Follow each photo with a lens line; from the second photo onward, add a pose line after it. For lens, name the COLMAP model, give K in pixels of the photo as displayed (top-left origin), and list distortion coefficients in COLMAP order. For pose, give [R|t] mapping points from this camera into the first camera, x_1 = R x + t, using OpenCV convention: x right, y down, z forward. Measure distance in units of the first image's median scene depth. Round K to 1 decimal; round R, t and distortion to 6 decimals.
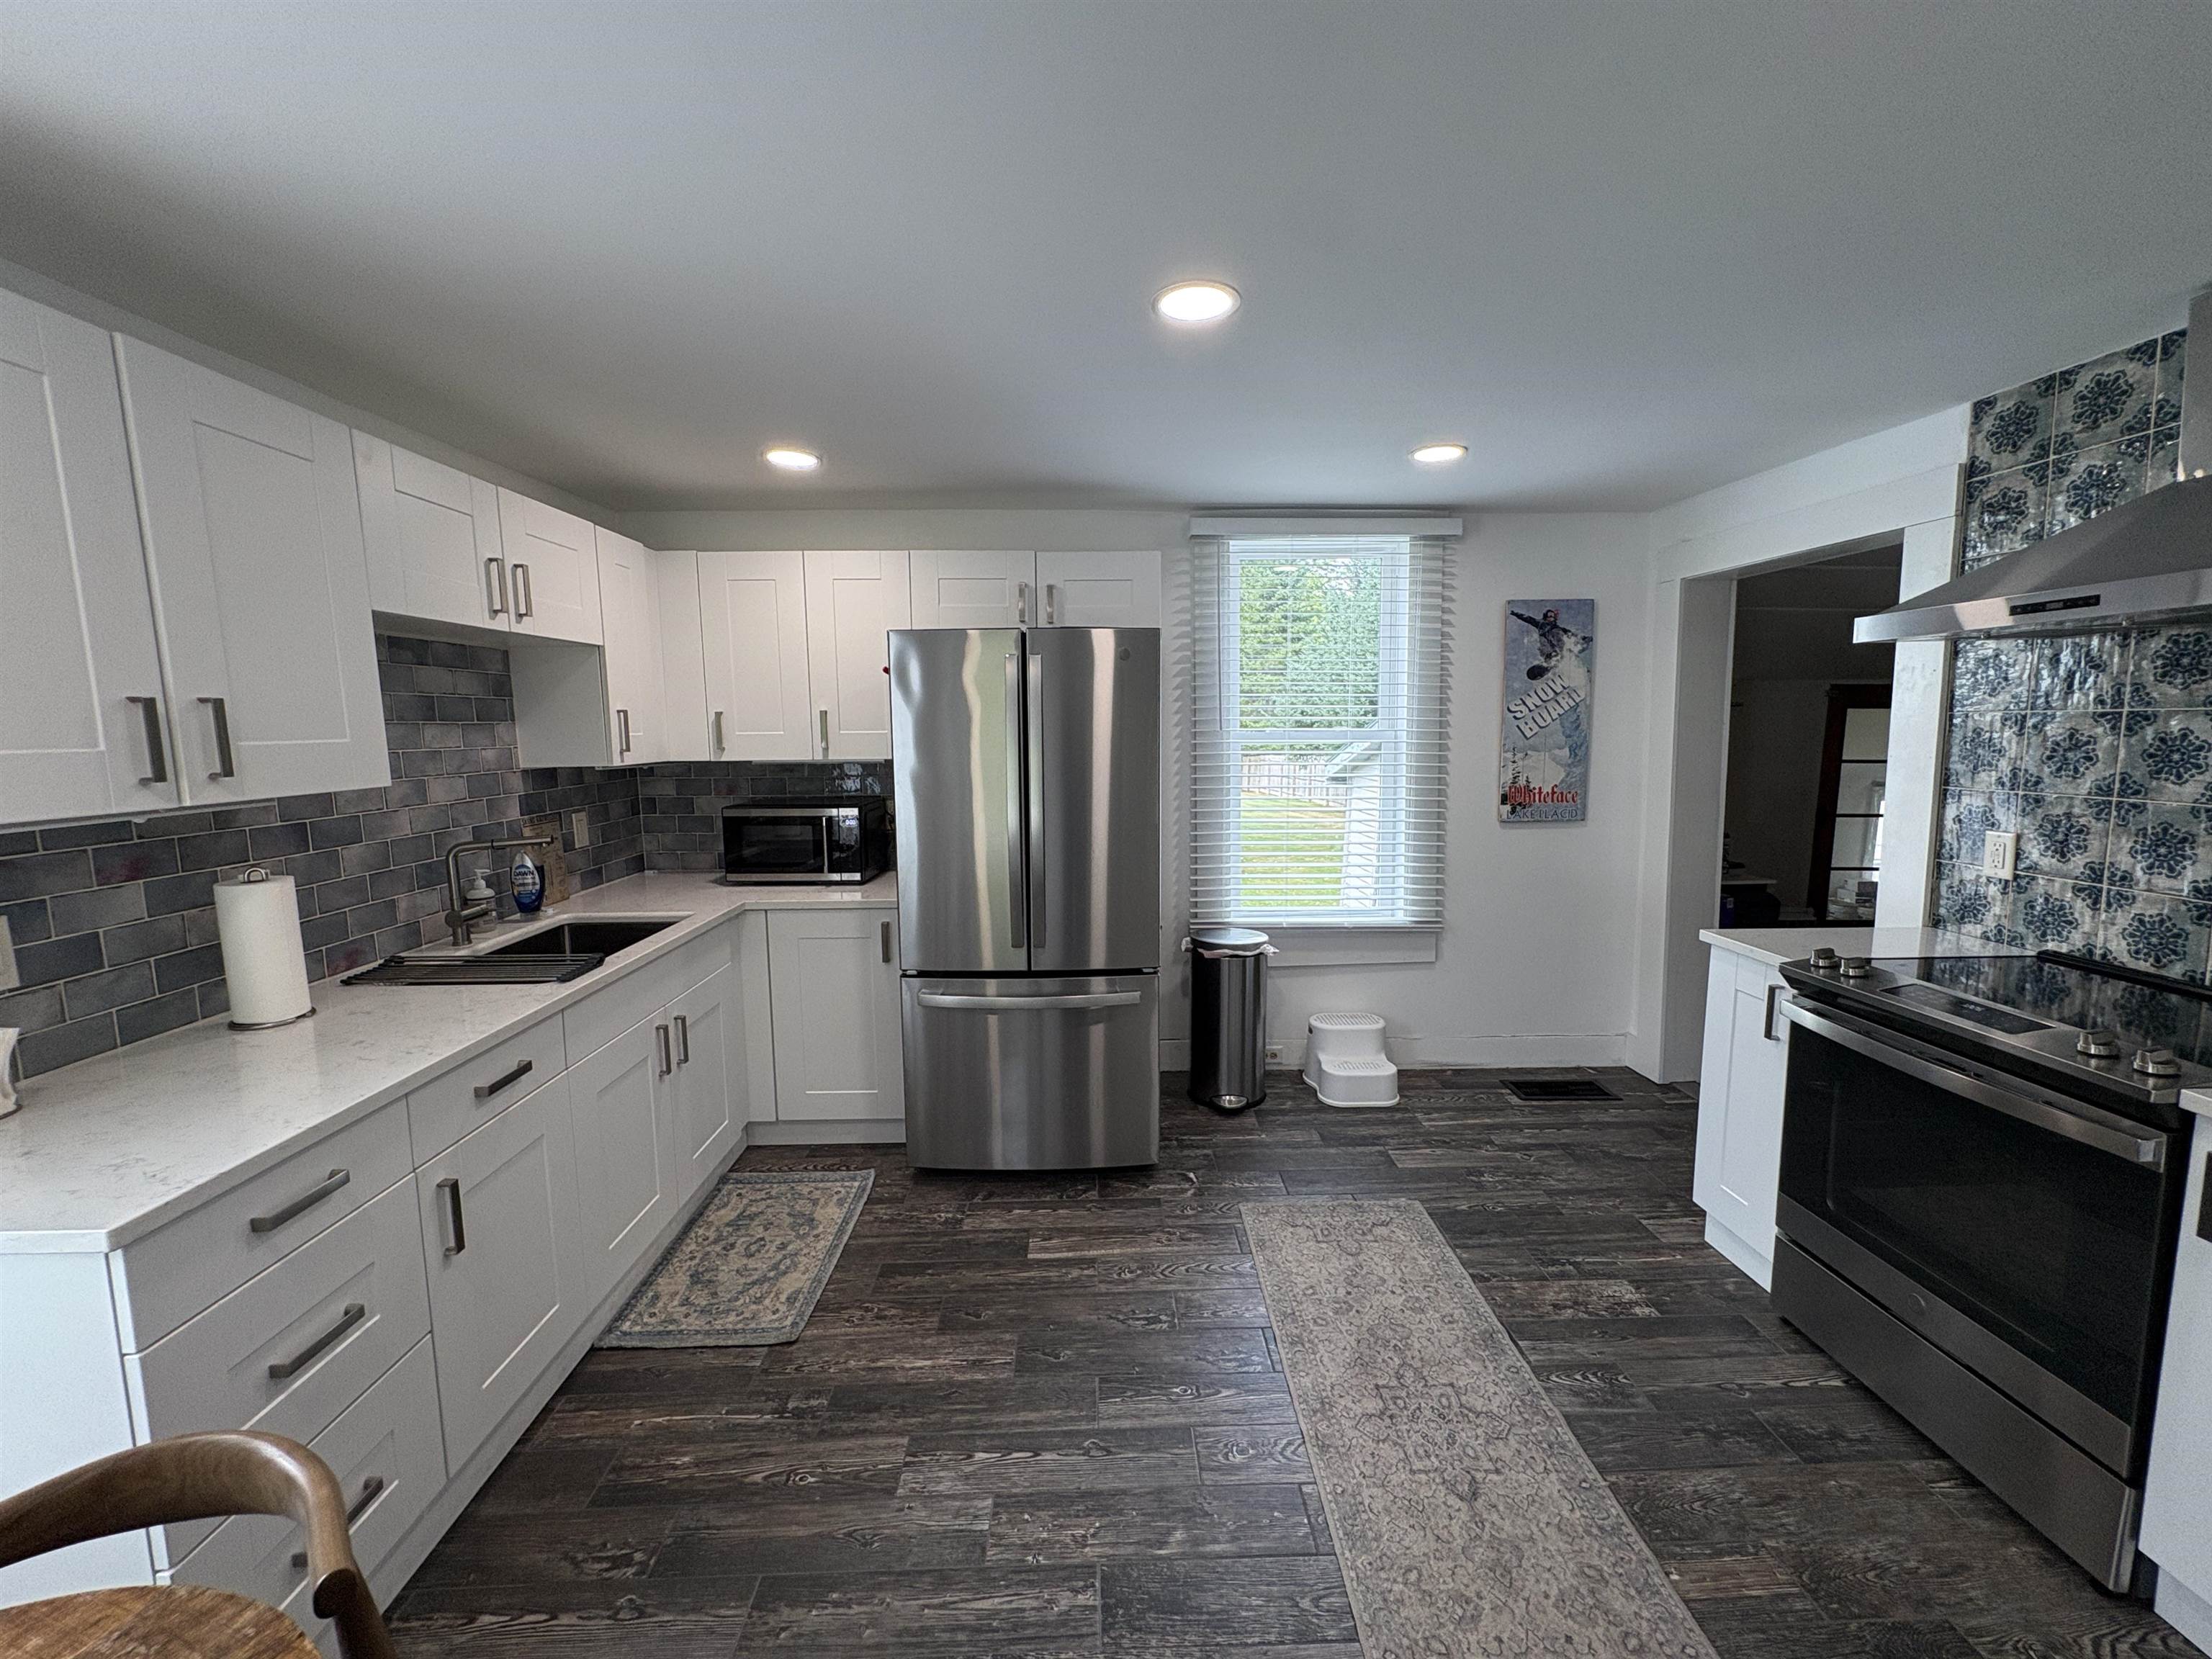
lens RADIAL K [[882.4, 0, 1104.6], [0, 882.4, 827.3], [0, 0, 1]] dist [0.000193, 0.000023]
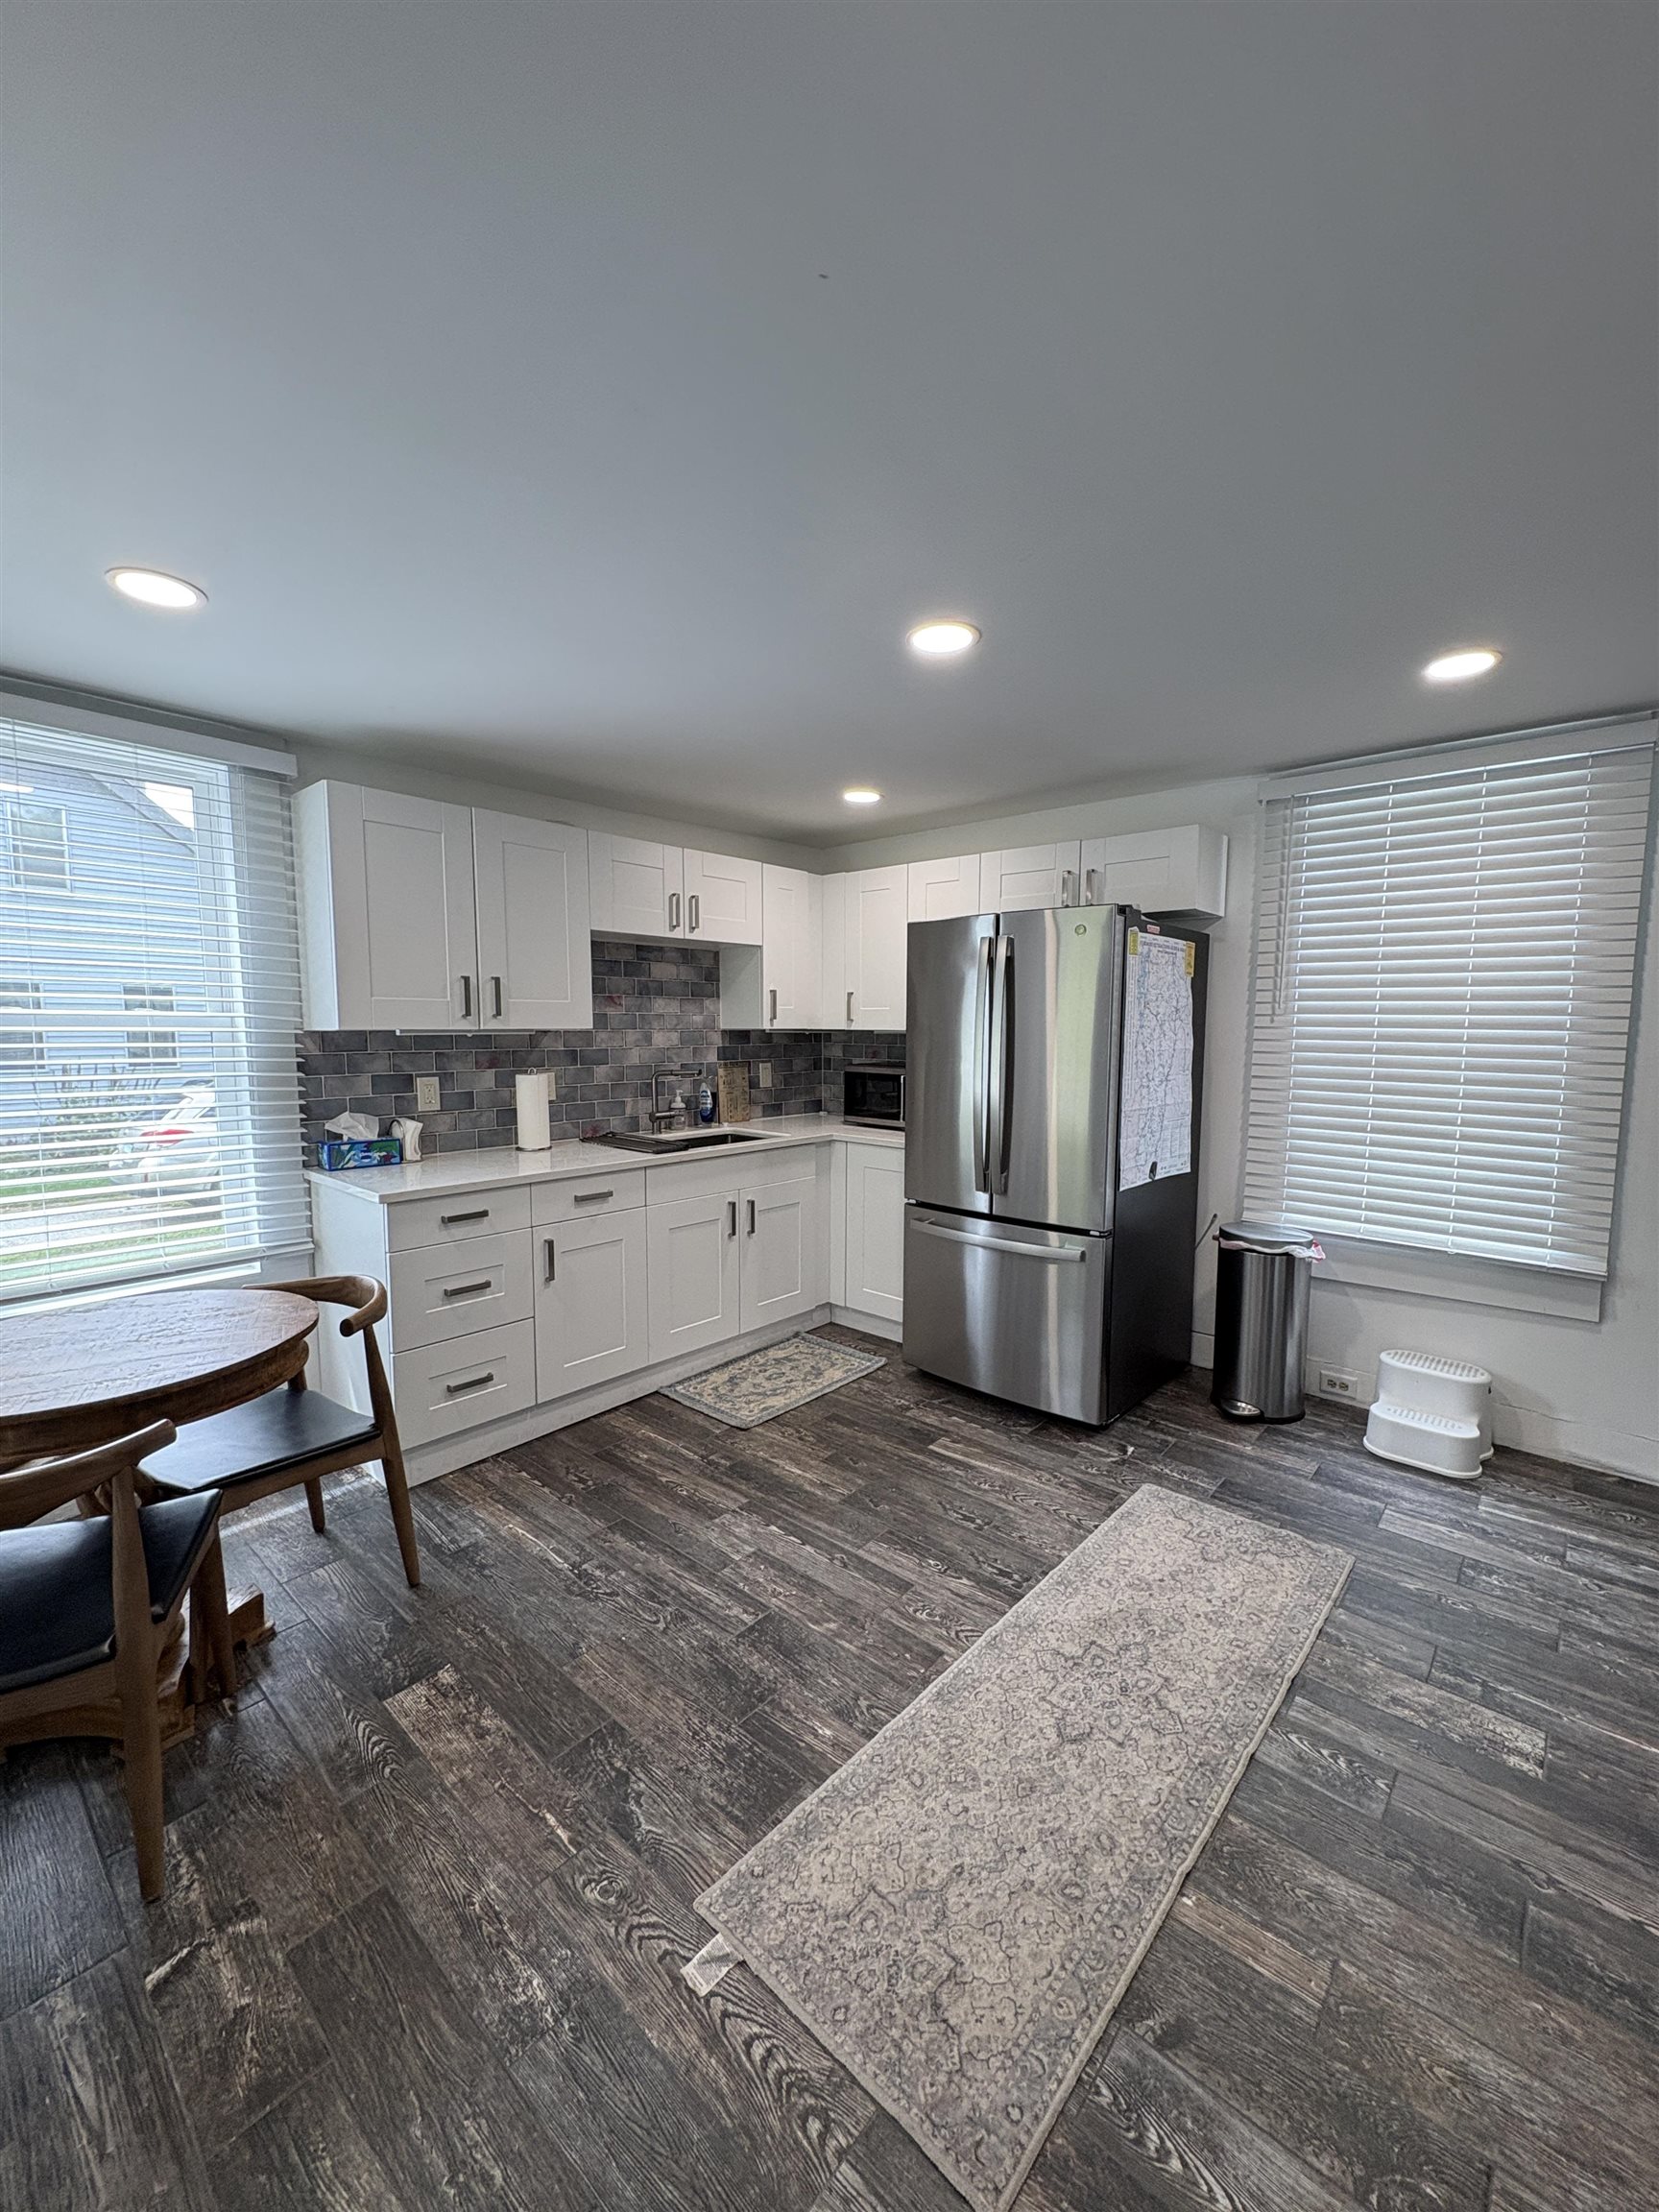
lens RADIAL K [[882.4, 0, 832.4], [0, 882.4, 1104.7], [0, 0, 1]] dist [0.000193, 0.000023]
pose [[0.734741, 0.074745, -0.674217, 0.582290], [-0.091676, 0.995734, 0.010483, 0.032982], [0.672124, 0.054107, 0.738459, 0.020988]]
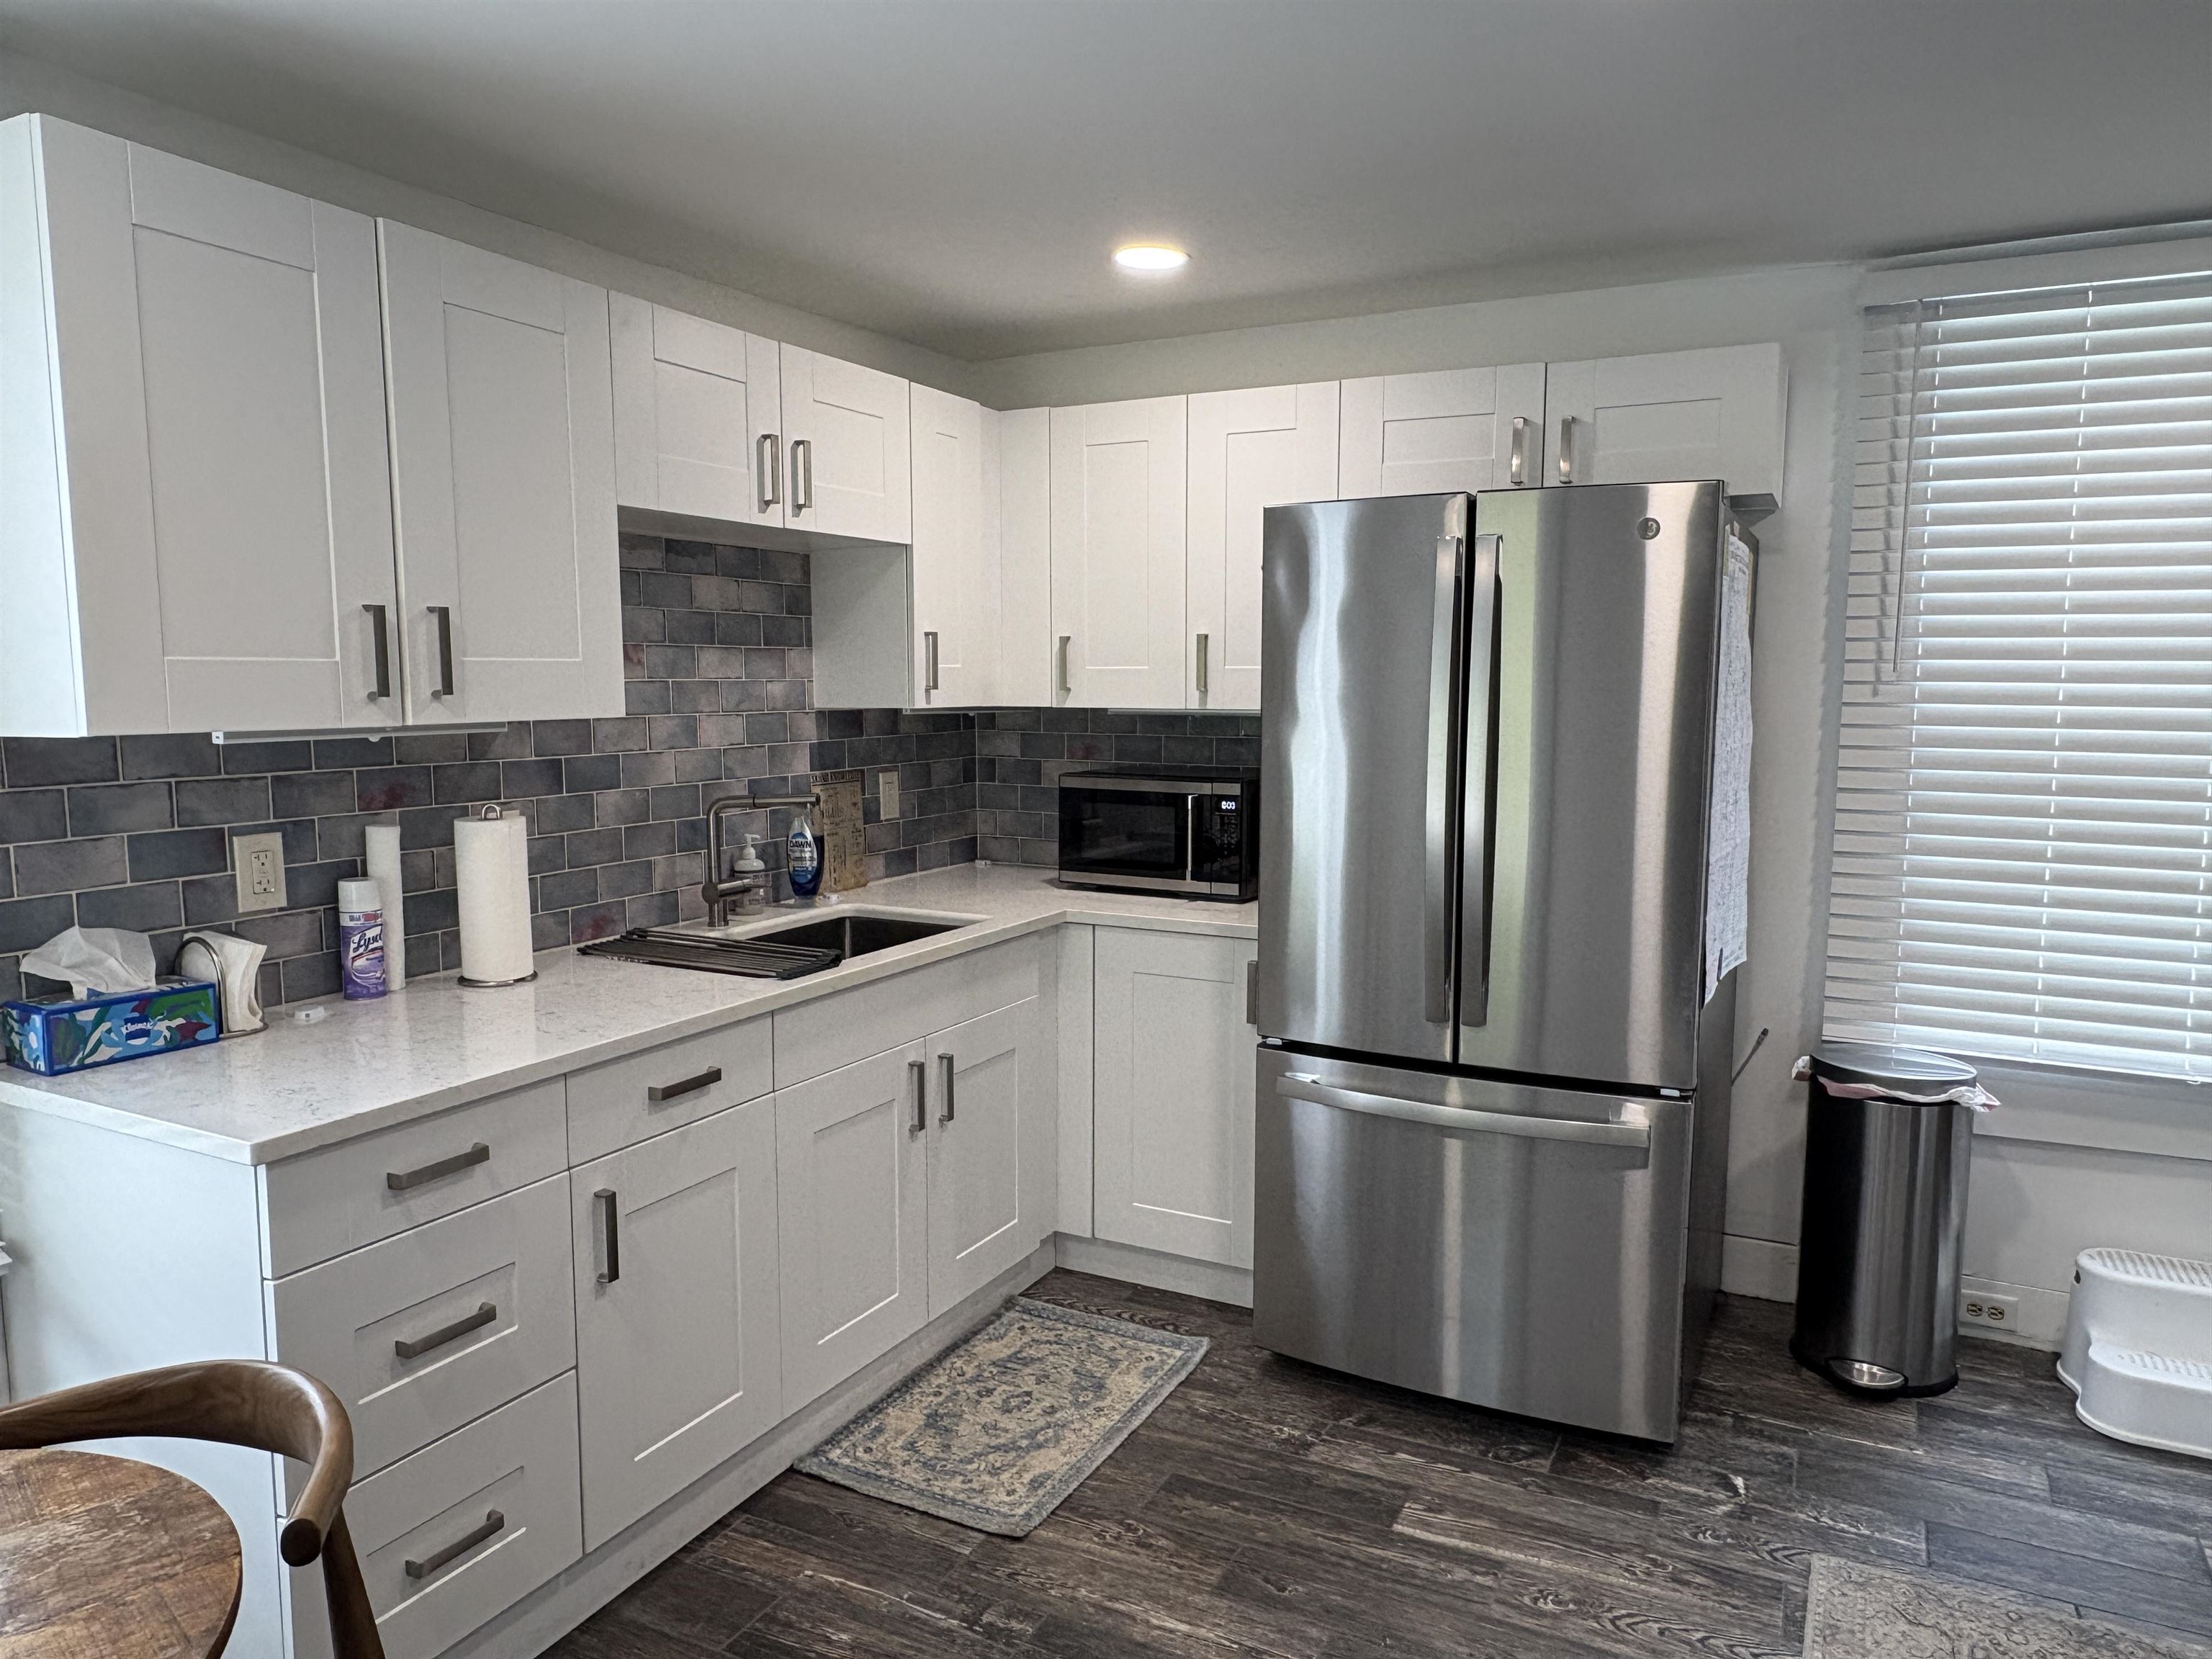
lens RADIAL K [[1462.3, 0, 1094.8], [0, 1462.3, 833.4], [0, 0, 1]] dist [0.000063, 0.000416]
pose [[0.875500, 0.061906, -0.479237, 0.187000], [-0.066450, 0.997762, 0.007492, 0.017575], [0.478628, 0.025286, 0.877654, 0.008804]]
